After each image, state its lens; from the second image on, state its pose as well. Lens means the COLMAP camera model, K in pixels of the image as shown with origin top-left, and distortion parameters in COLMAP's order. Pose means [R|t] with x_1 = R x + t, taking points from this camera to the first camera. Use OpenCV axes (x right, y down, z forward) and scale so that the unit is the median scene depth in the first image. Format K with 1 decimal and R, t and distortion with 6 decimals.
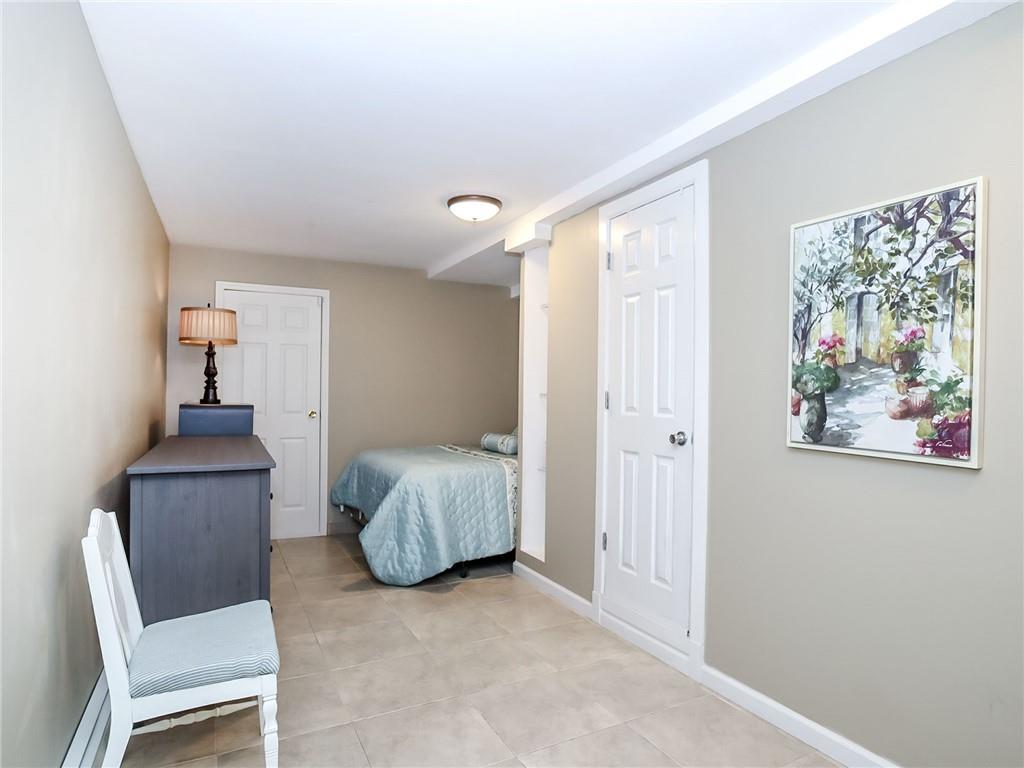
lens RADIAL K [[578.4, 0, 509.7], [0, 578.4, 383.2], [0, 0, 1]] dist [-0.044514, 0.000030]
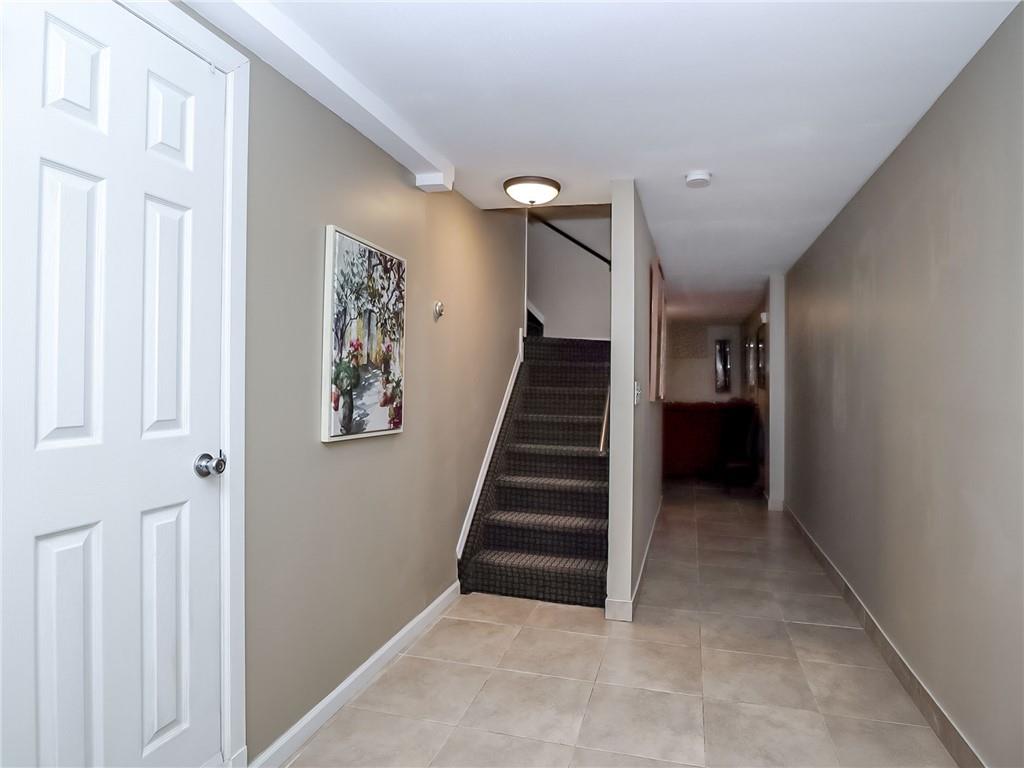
lens RADIAL K [[578.4, 0, 508.5], [0, 578.4, 388.4], [0, 0, 1]] dist [-0.044514, 0.000030]
pose [[-0.713353, -0.009572, 0.700739, -0.499341], [-0.010468, 0.999941, 0.003004, 0.009834], [-0.700727, -0.005193, -0.713411, 1.659540]]
